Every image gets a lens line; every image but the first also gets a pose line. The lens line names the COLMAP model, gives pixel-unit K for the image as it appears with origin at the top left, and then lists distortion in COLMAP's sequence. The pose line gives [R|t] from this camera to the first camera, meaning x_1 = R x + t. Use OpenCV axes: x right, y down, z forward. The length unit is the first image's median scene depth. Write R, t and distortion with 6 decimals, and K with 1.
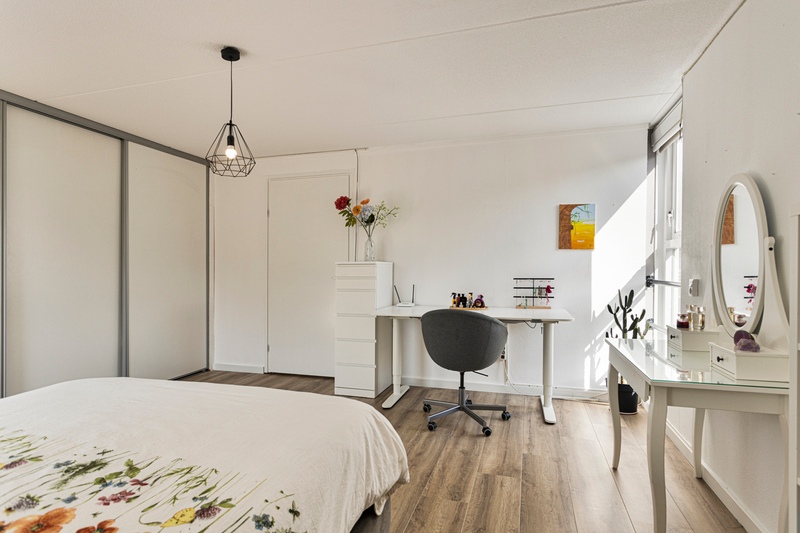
lens RADIAL K [[405.0, 0, 393.9], [0, 405.0, 270.3], [0, 0, 1]] dist [-0.010951, 0.000223]
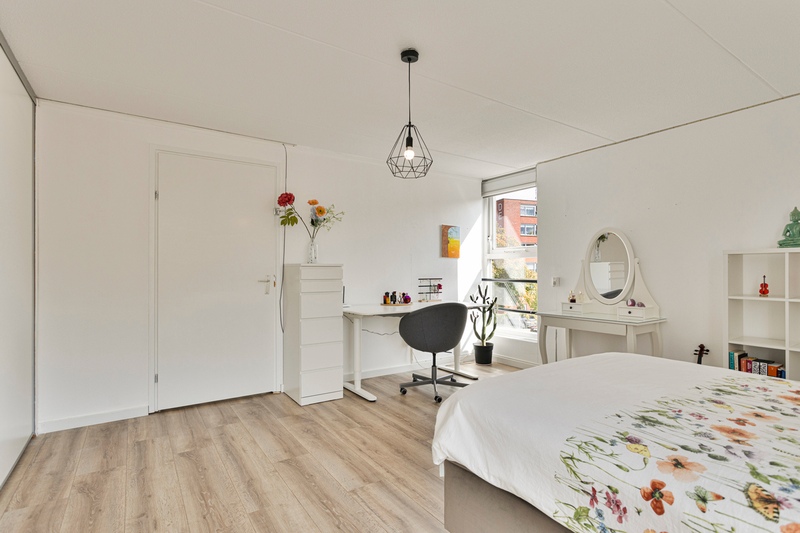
lens RADIAL K [[405.0, 0, 387.4], [0, 405.0, 266.0], [0, 0, 1]] dist [-0.010951, 0.000223]
pose [[0.644623, 0.010559, 0.764427, -0.771652], [0.001674, 0.999883, -0.015222, -0.001677], [-0.764499, 0.011092, 0.644530, 0.259734]]
